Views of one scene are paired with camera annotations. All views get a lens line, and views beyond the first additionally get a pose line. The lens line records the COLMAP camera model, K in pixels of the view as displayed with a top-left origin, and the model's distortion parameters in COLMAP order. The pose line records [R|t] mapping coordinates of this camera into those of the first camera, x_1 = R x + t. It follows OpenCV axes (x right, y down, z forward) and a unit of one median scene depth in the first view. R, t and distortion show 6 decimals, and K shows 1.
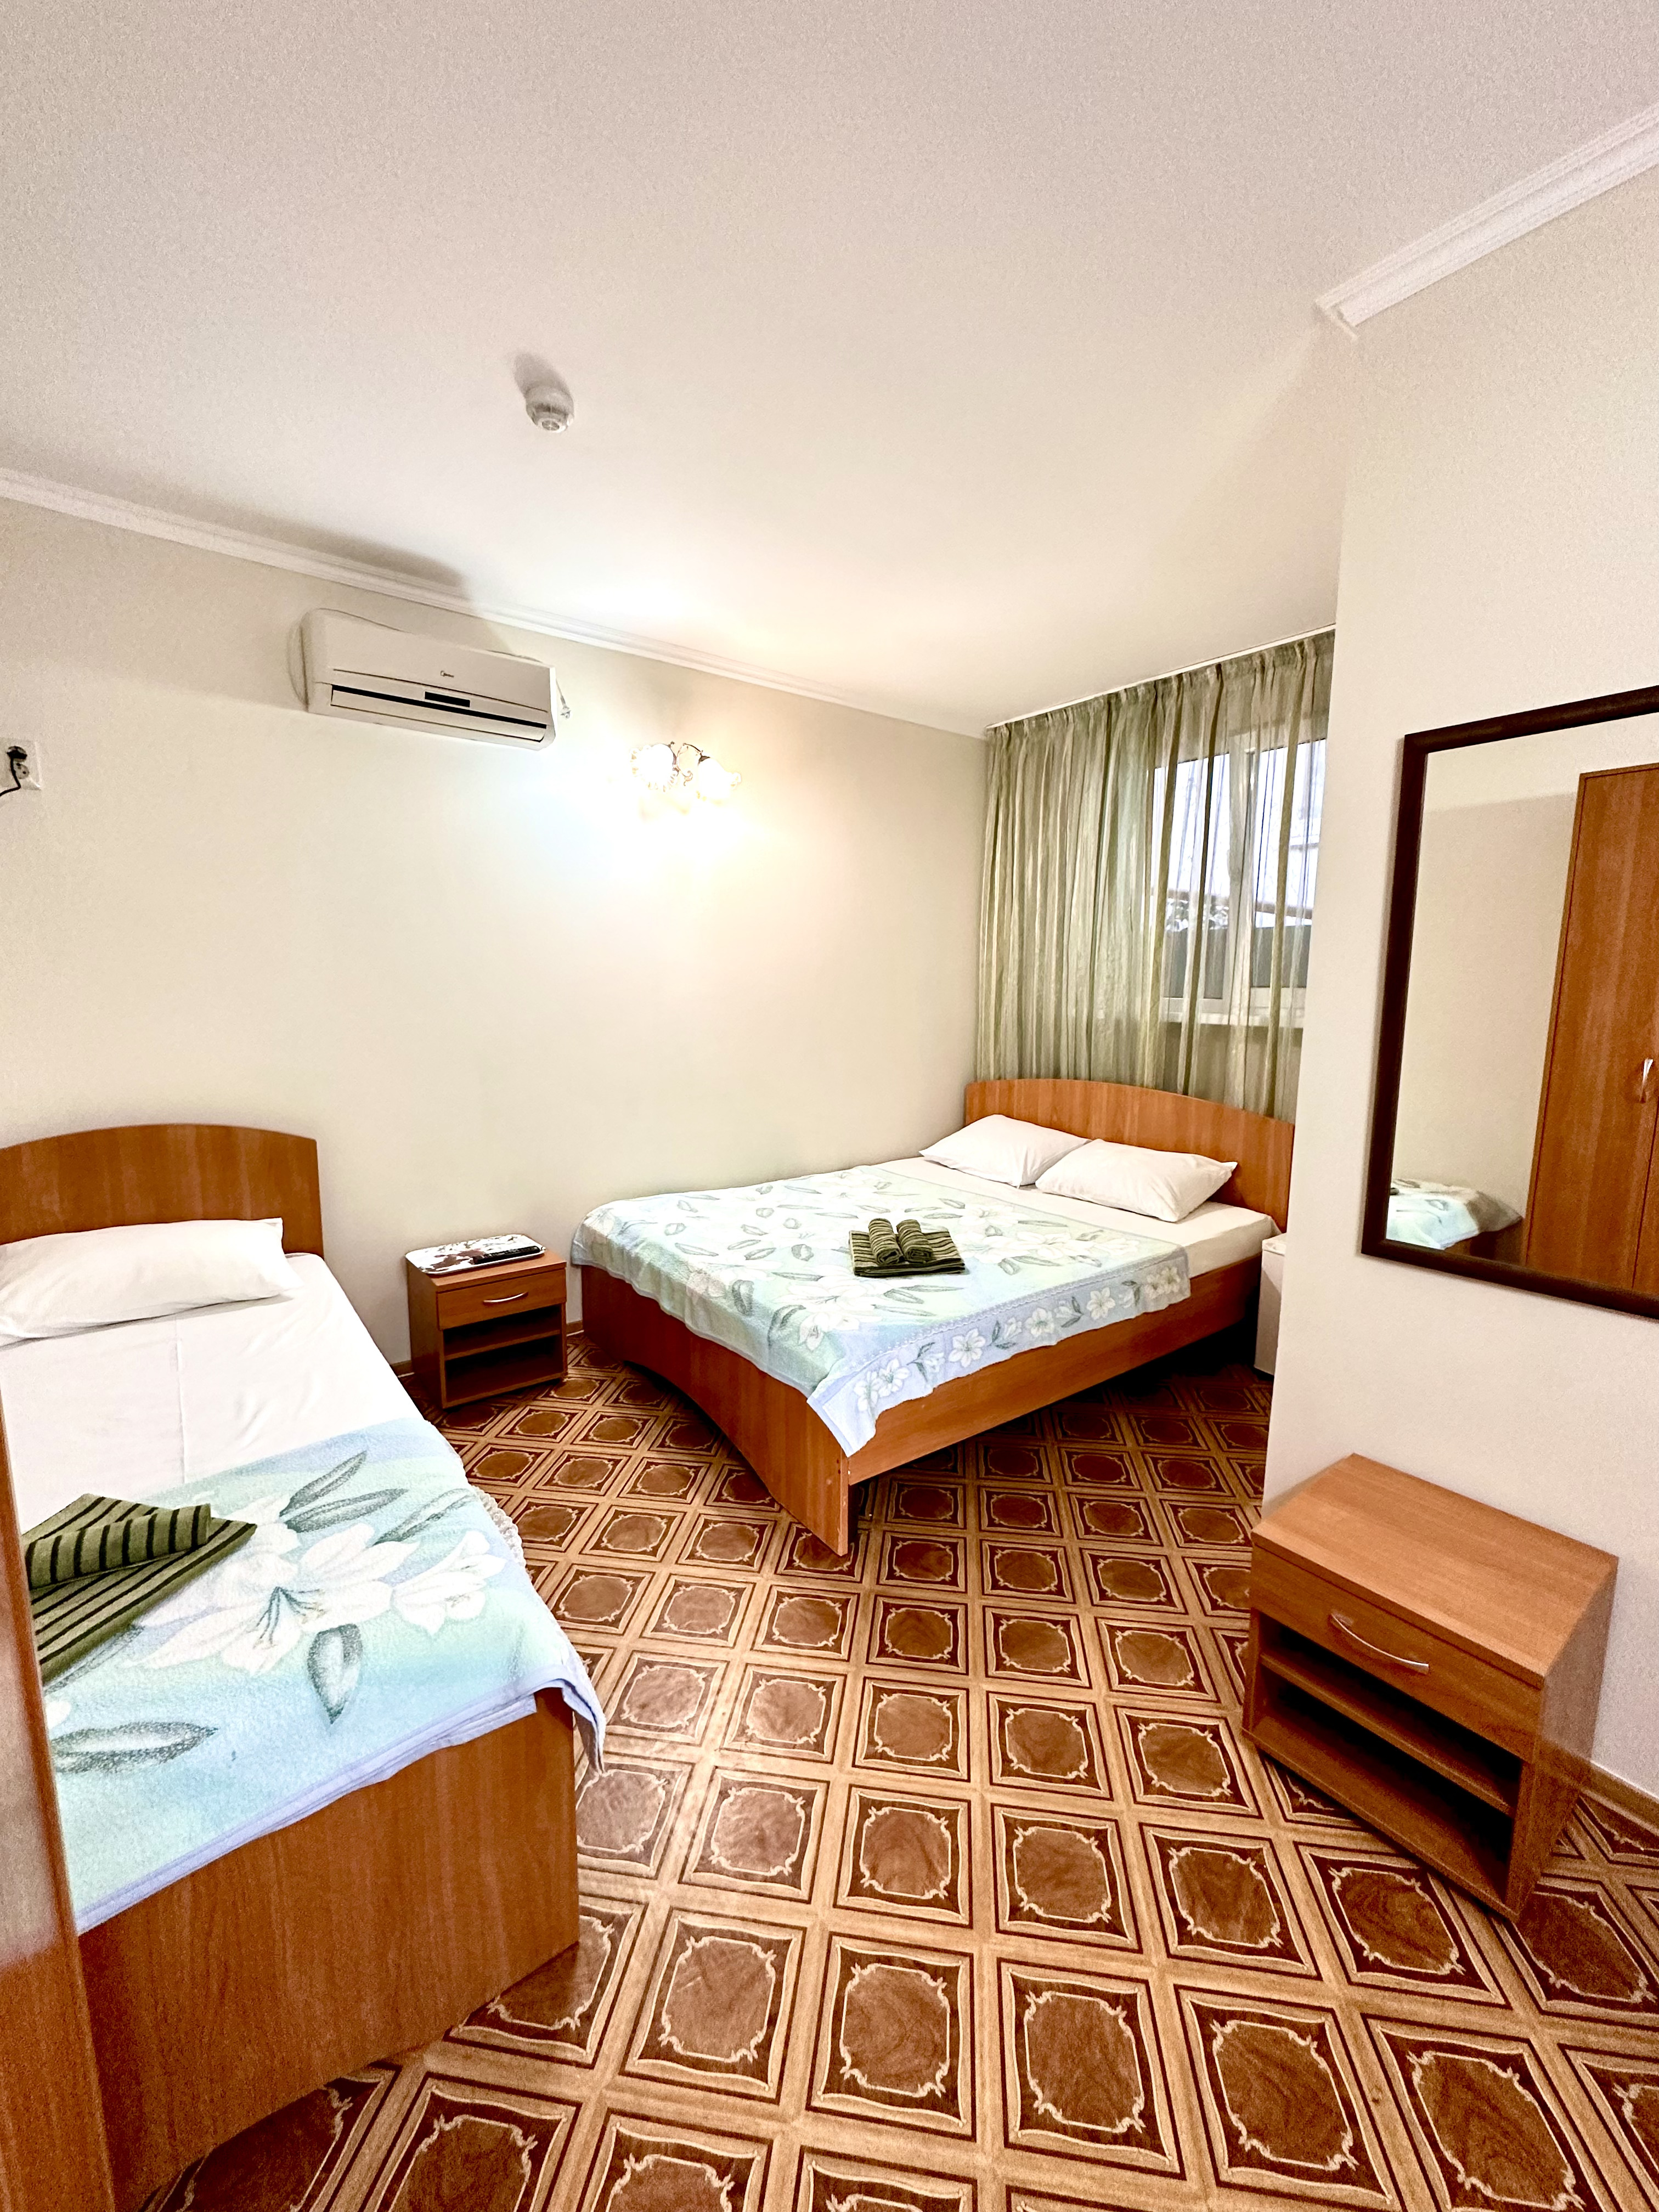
lens RADIAL K [[881.1, 0, 836.2], [0, 881.1, 1103.7], [0, 0, 1]] dist [-0.003686, 0.000815]
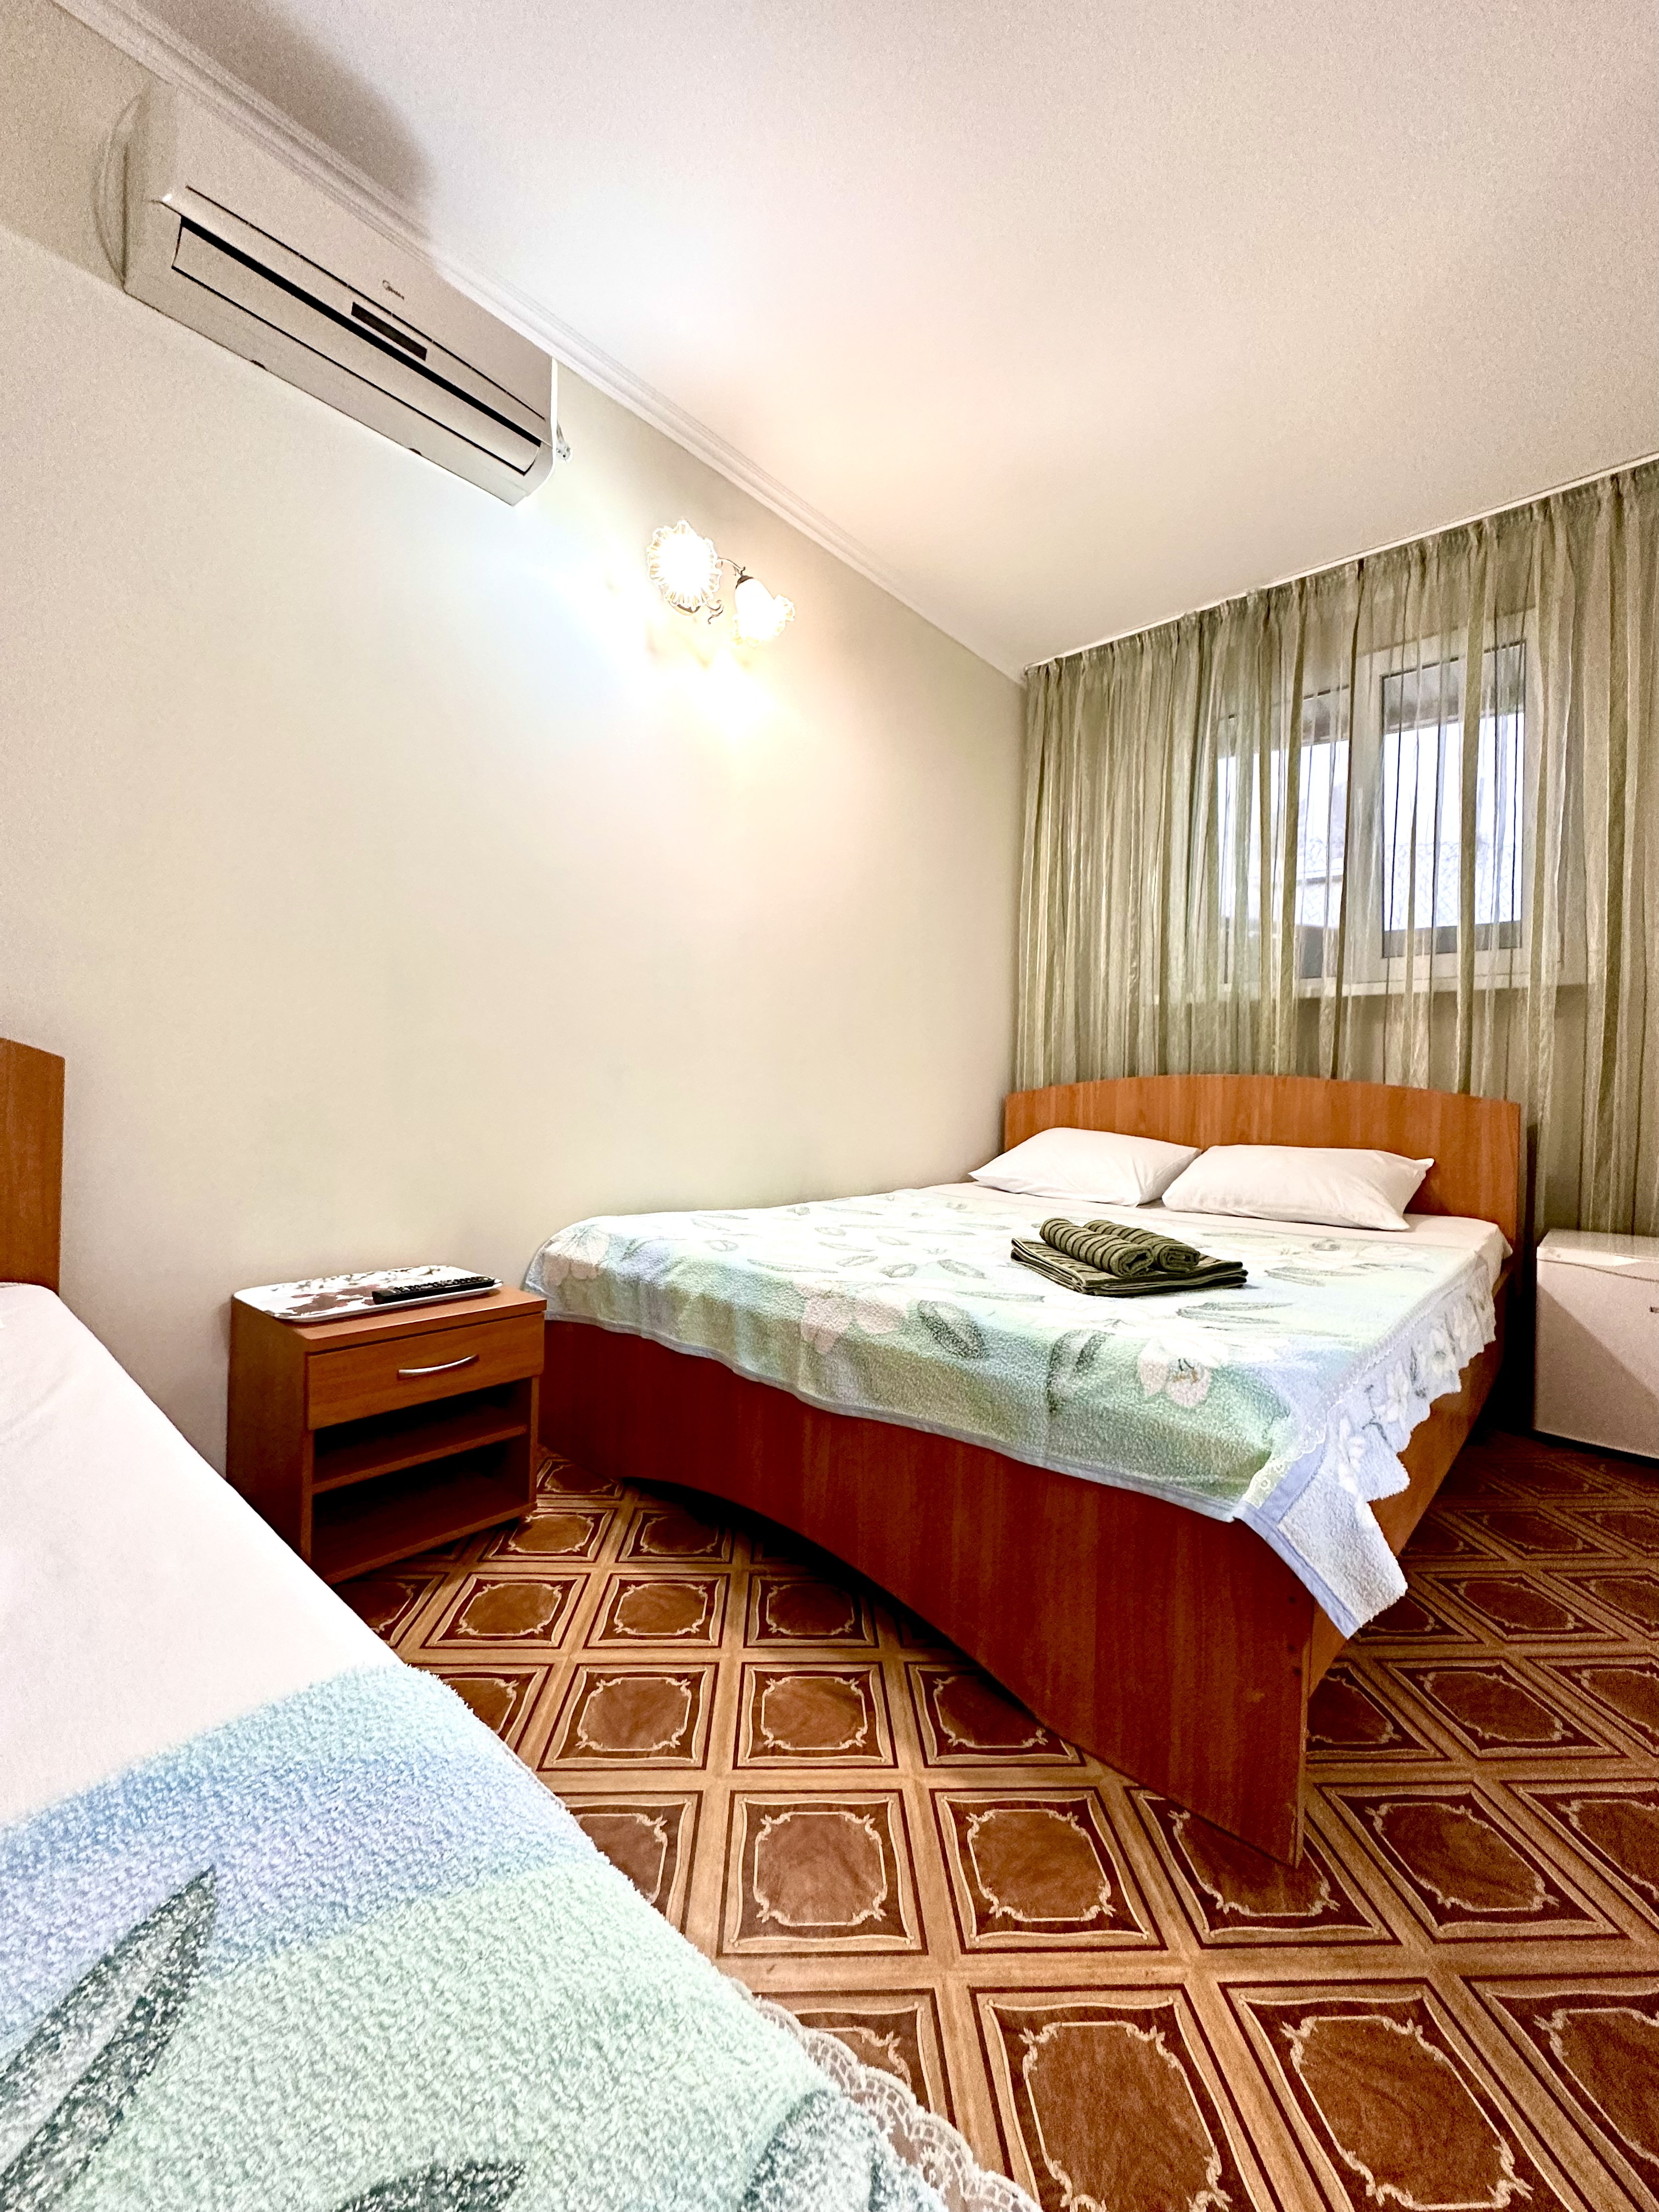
lens RADIAL K [[881.1, 0, 836.2], [0, 881.1, 1103.7], [0, 0, 1]] dist [-0.003686, 0.000815]
pose [[0.982762, 0.014267, 0.184325, -0.237867], [0.008502, 0.992475, -0.122152, 0.129647], [-0.184681, 0.121613, 0.975245, 0.411315]]
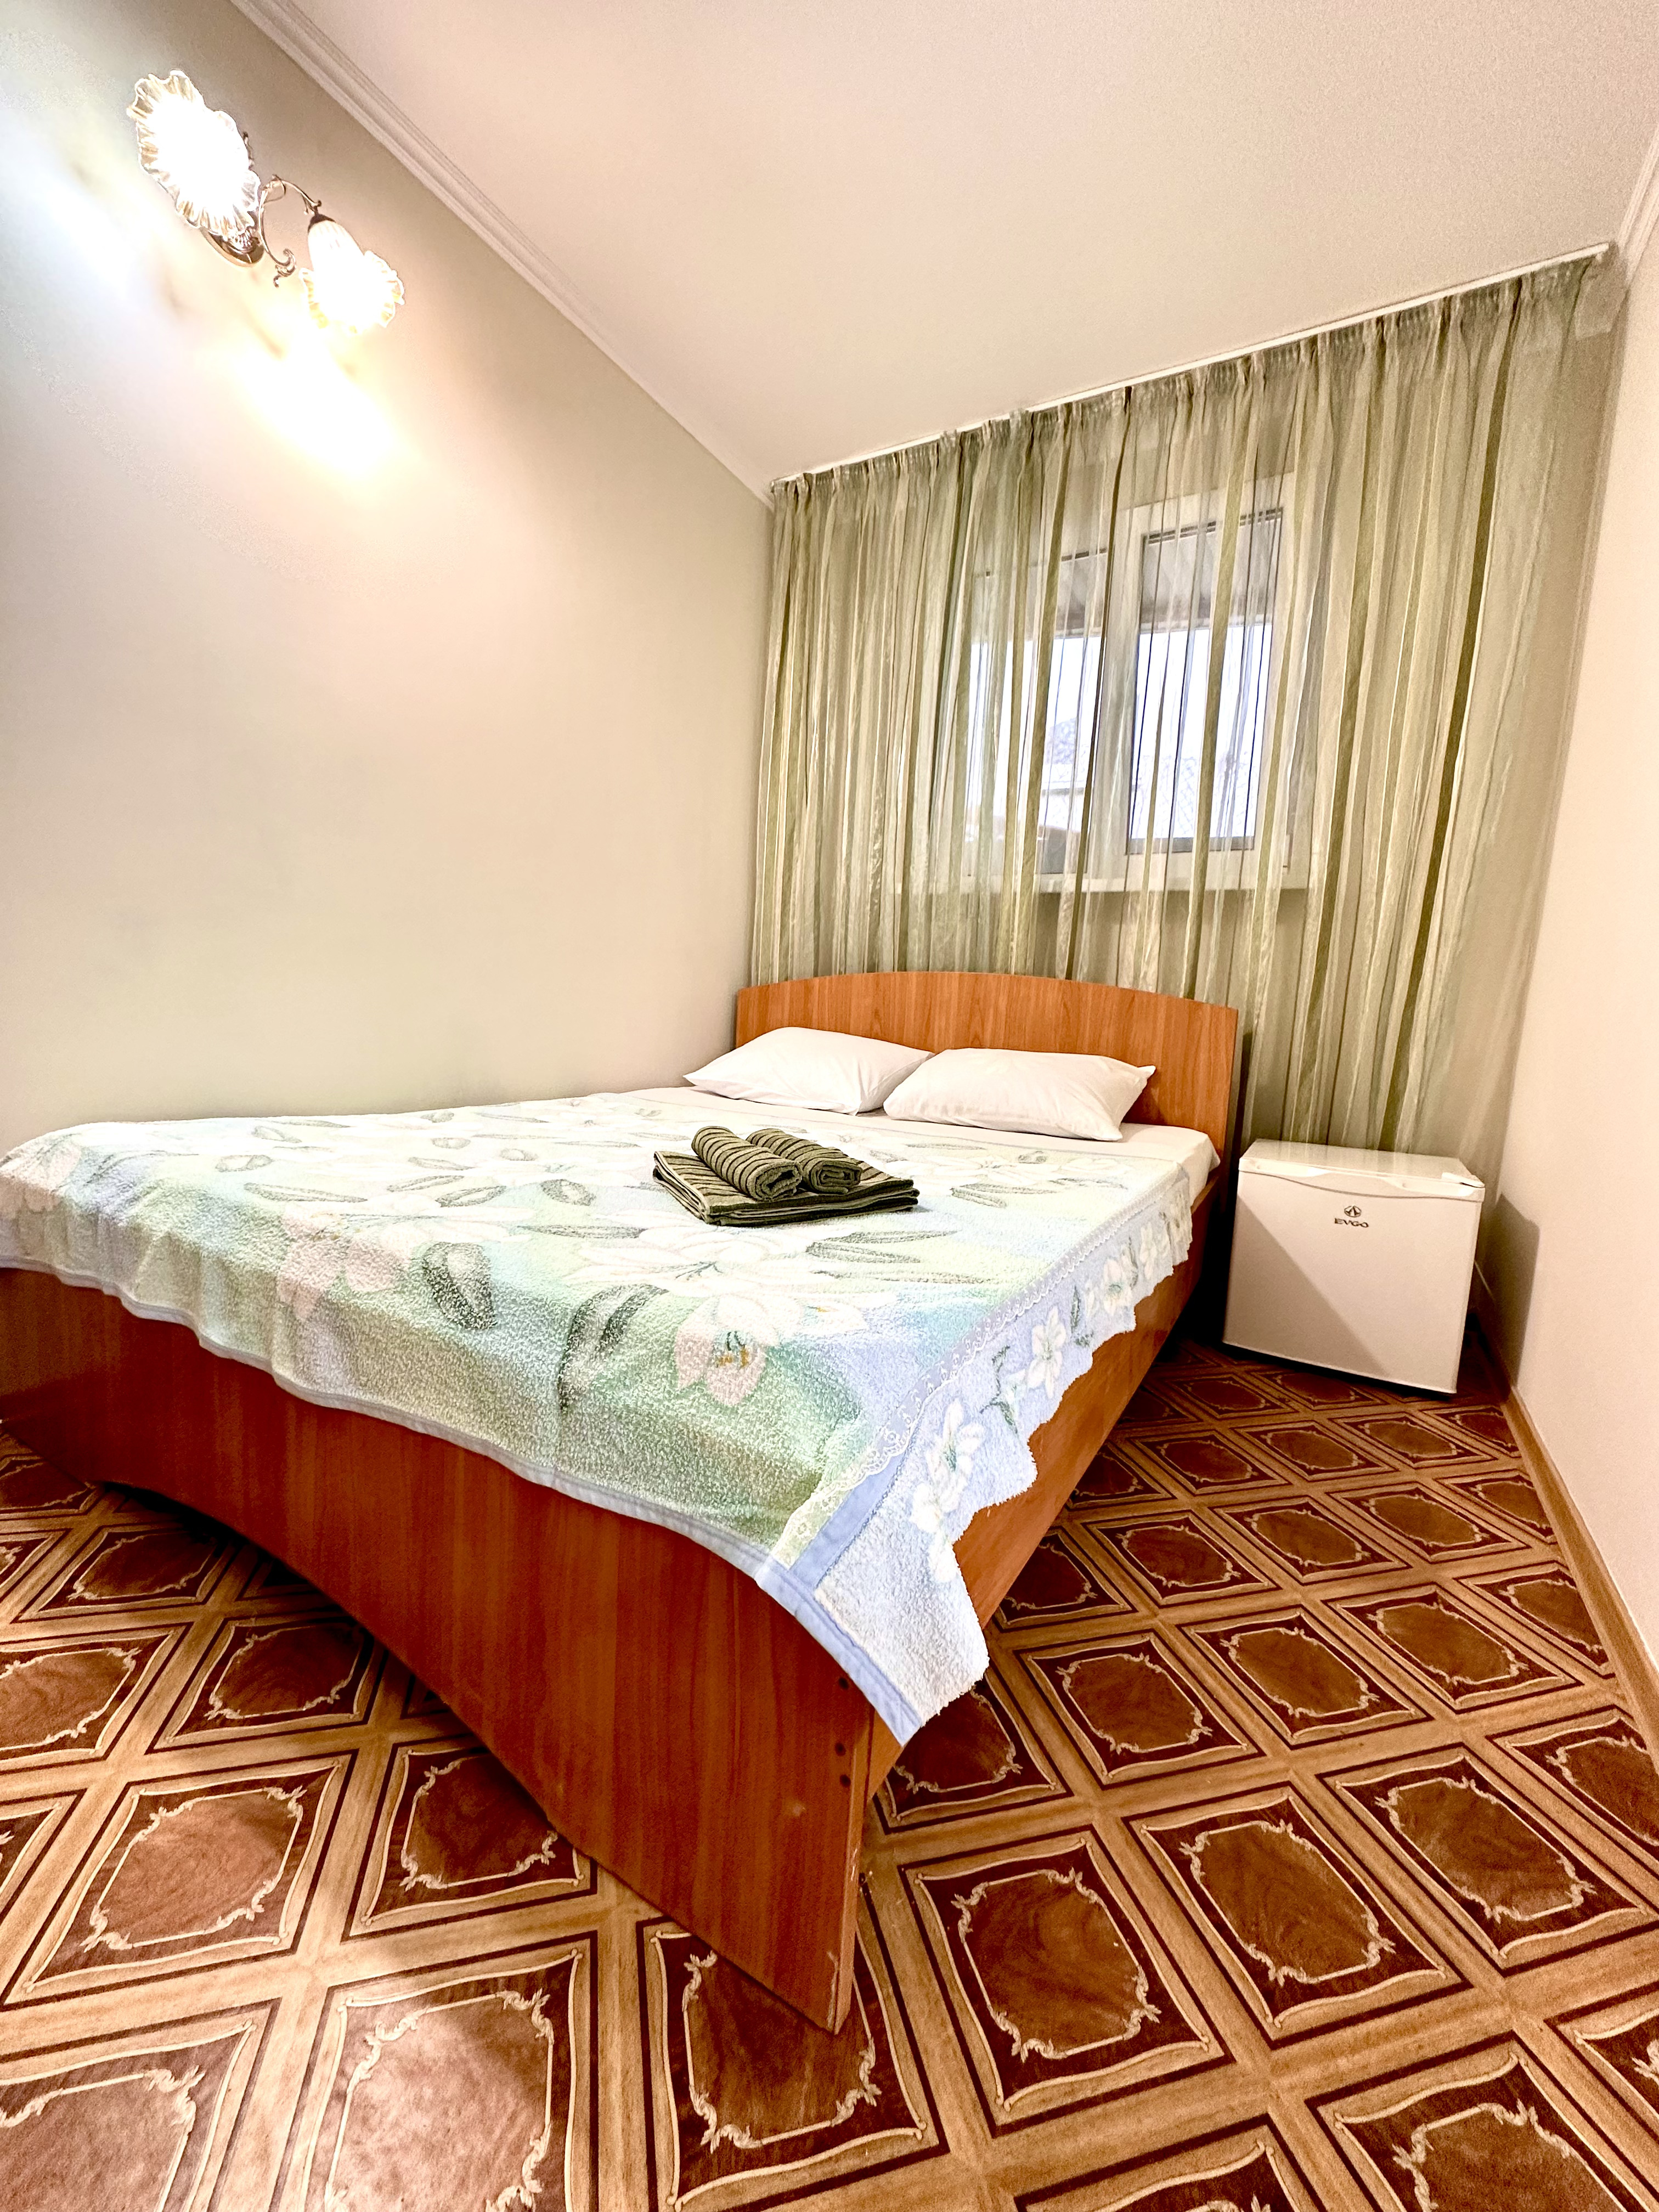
lens RADIAL K [[881.1, 0, 836.2], [0, 881.1, 1103.7], [0, 0, 1]] dist [-0.003686, 0.000815]
pose [[0.918873, 0.003187, 0.394541, -0.092319], [0.004567, 0.999814, -0.018712, 0.132154], [-0.394528, 0.018996, 0.918688, 0.519198]]
